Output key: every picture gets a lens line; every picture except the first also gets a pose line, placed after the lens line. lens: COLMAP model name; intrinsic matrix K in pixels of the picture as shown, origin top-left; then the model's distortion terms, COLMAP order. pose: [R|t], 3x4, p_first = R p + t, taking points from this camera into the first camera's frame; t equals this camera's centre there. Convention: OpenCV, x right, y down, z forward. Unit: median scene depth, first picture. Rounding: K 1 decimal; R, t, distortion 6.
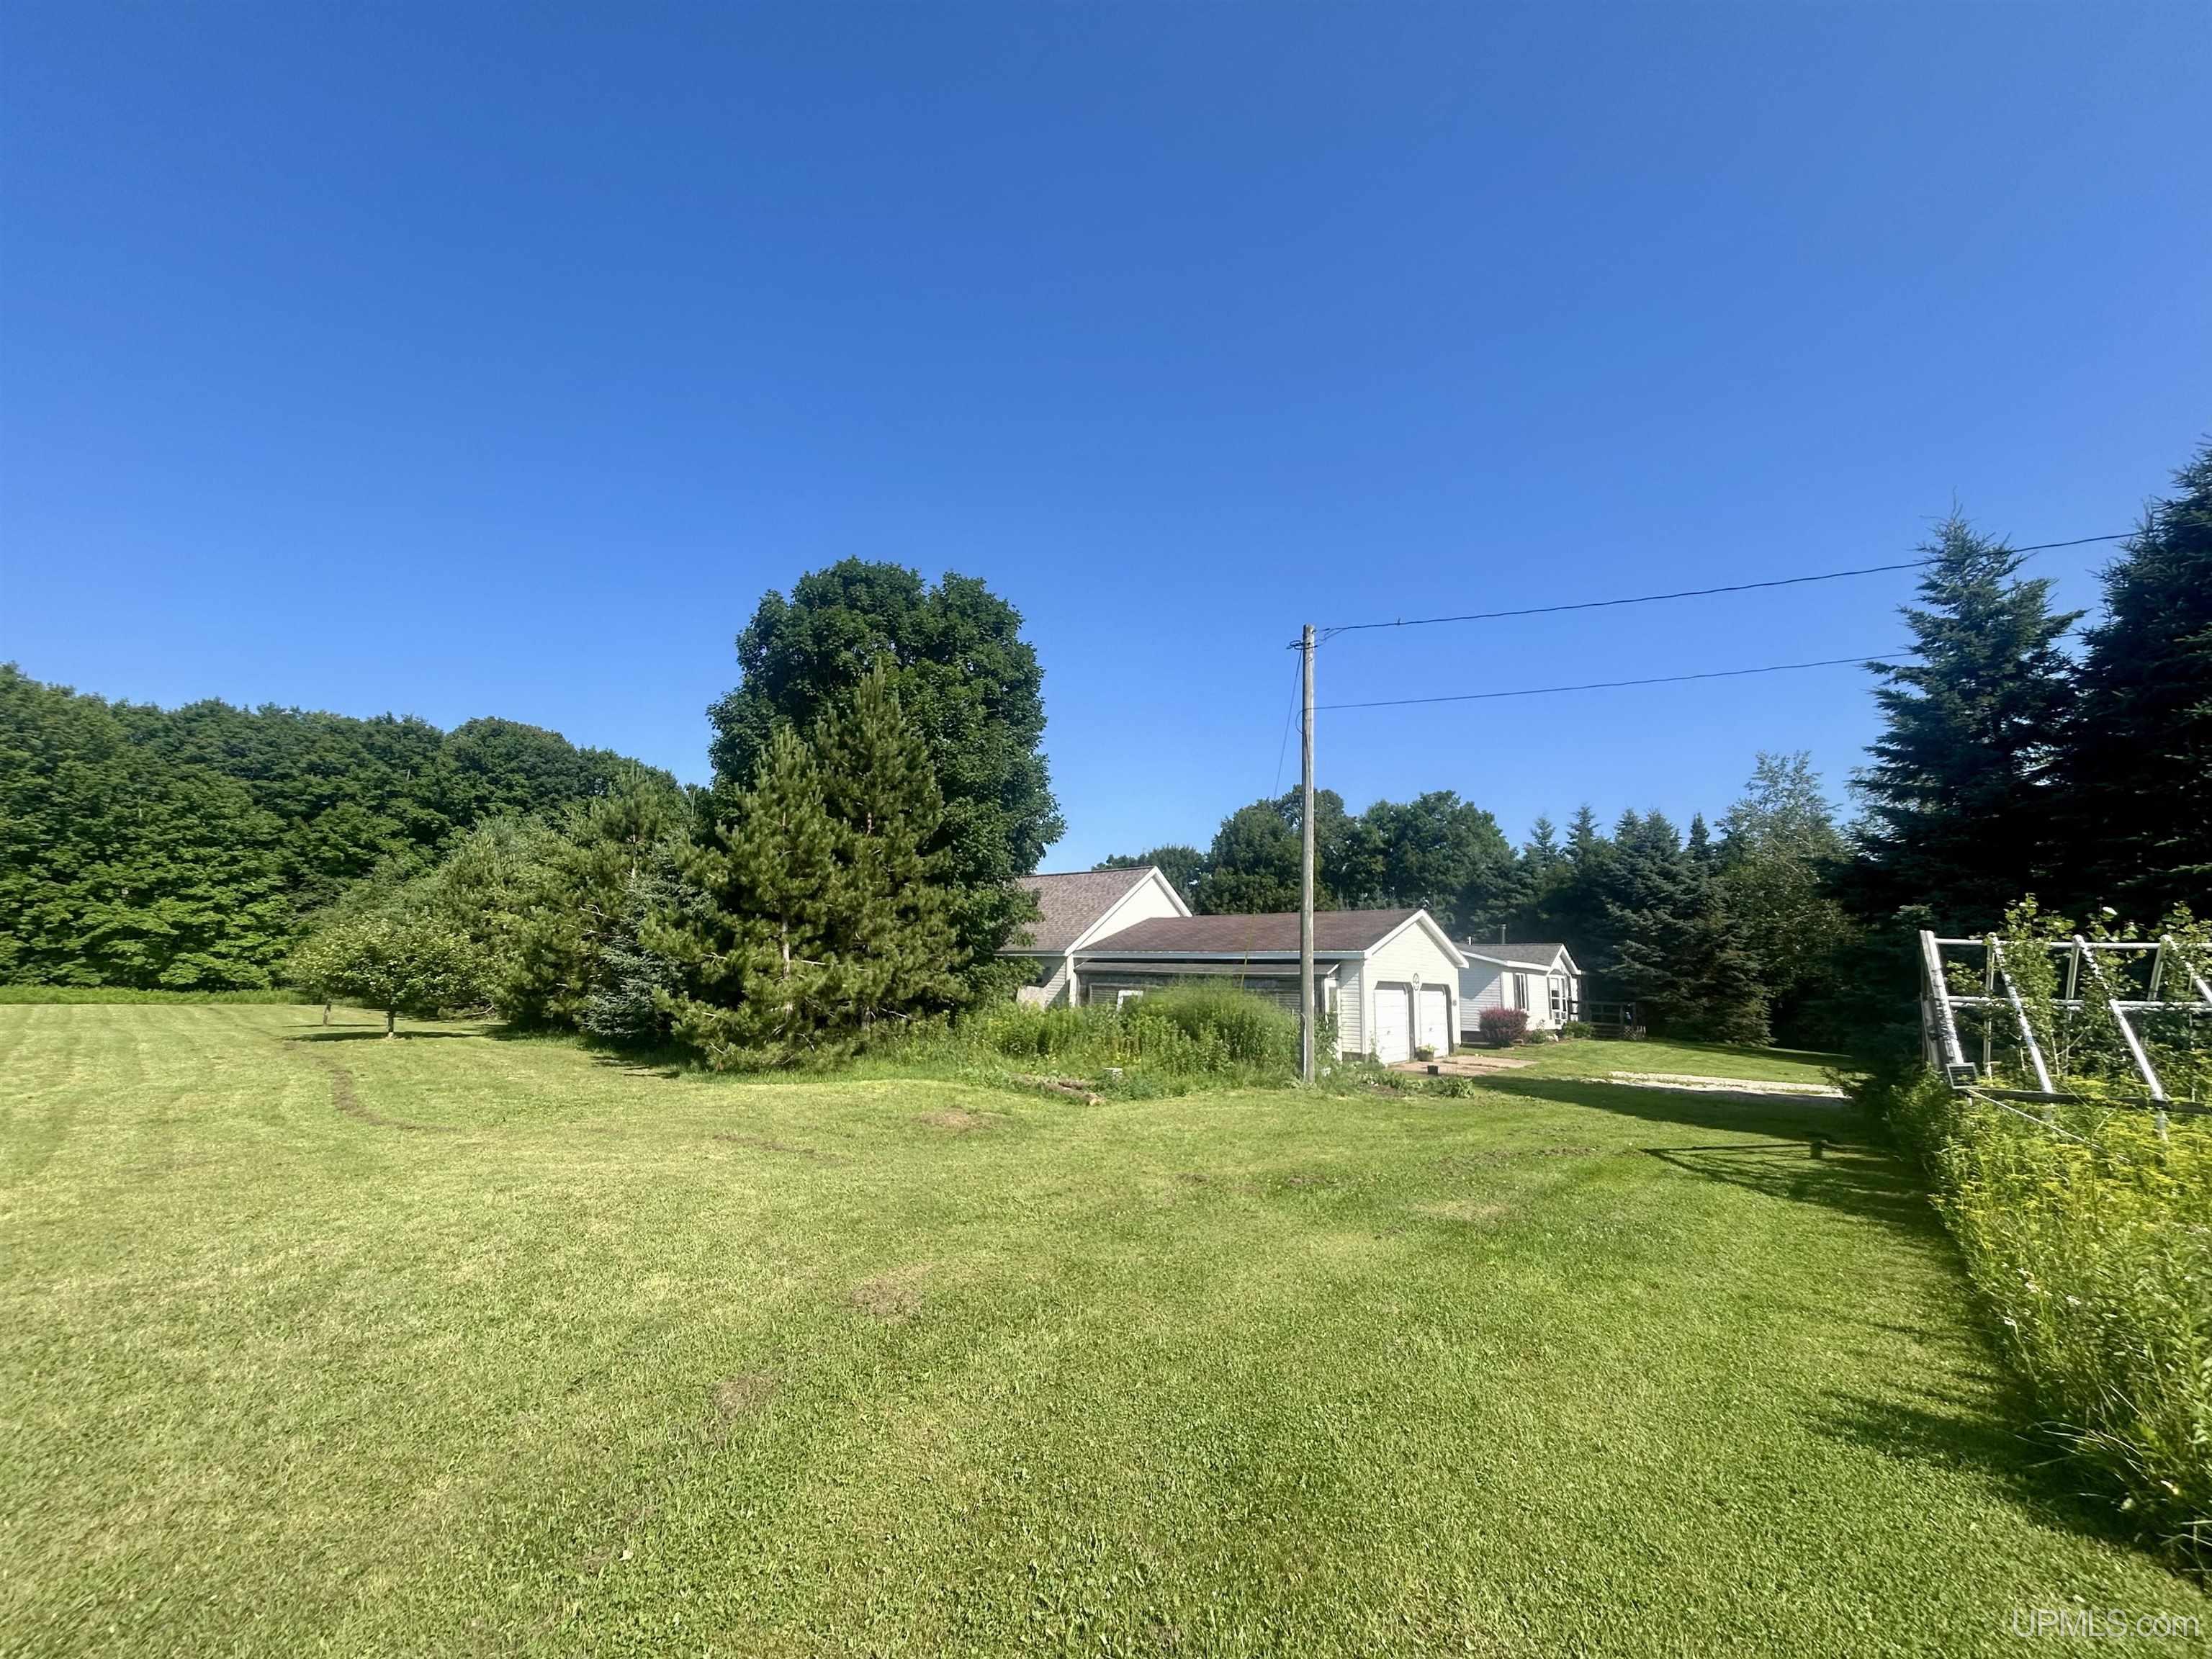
lens RADIAL K [[892.6, 0, 1106.0], [0, 892.6, 829.5], [0, 0, 1]] dist [-0.000045, 0.000172]
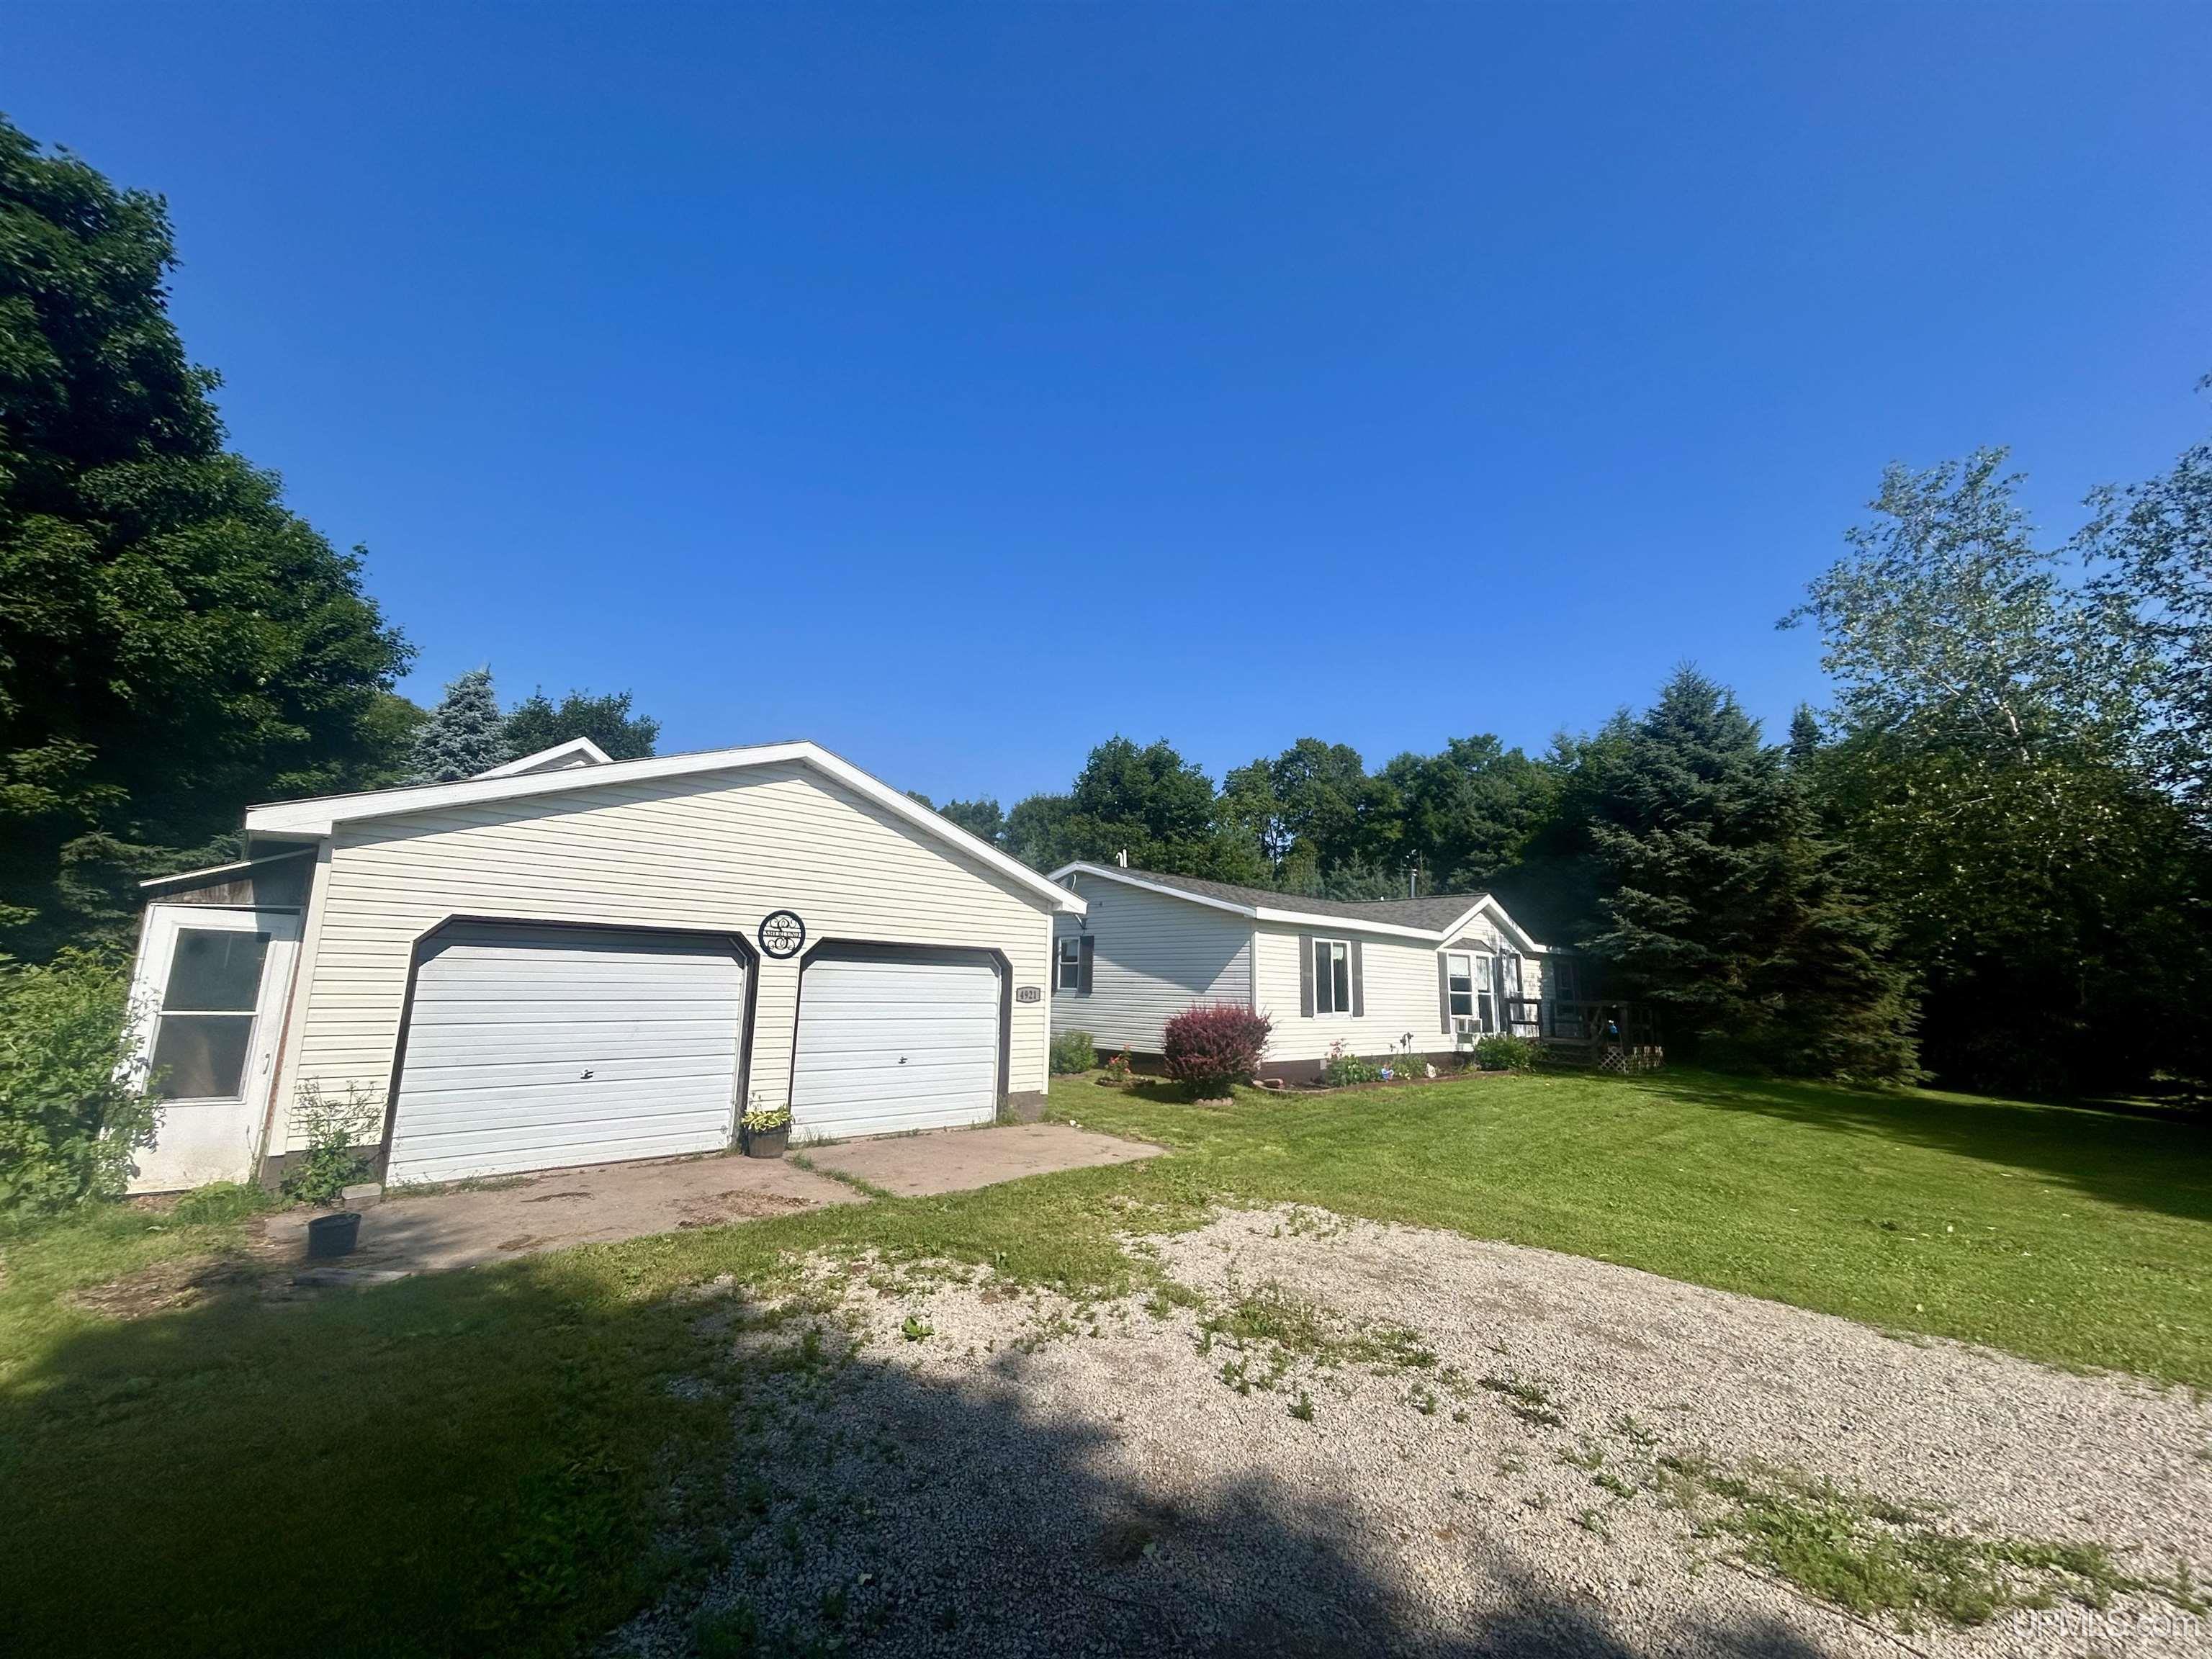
lens RADIAL K [[892.6, 0, 1106.0], [0, 892.6, 829.5], [0, 0, 1]] dist [-0.000045, 0.000172]
pose [[0.991545, -0.024073, -0.127508, 0.342725], [0.023116, 0.999692, -0.008981, 0.086726], [0.127685, 0.005957, 0.991797, 0.422636]]
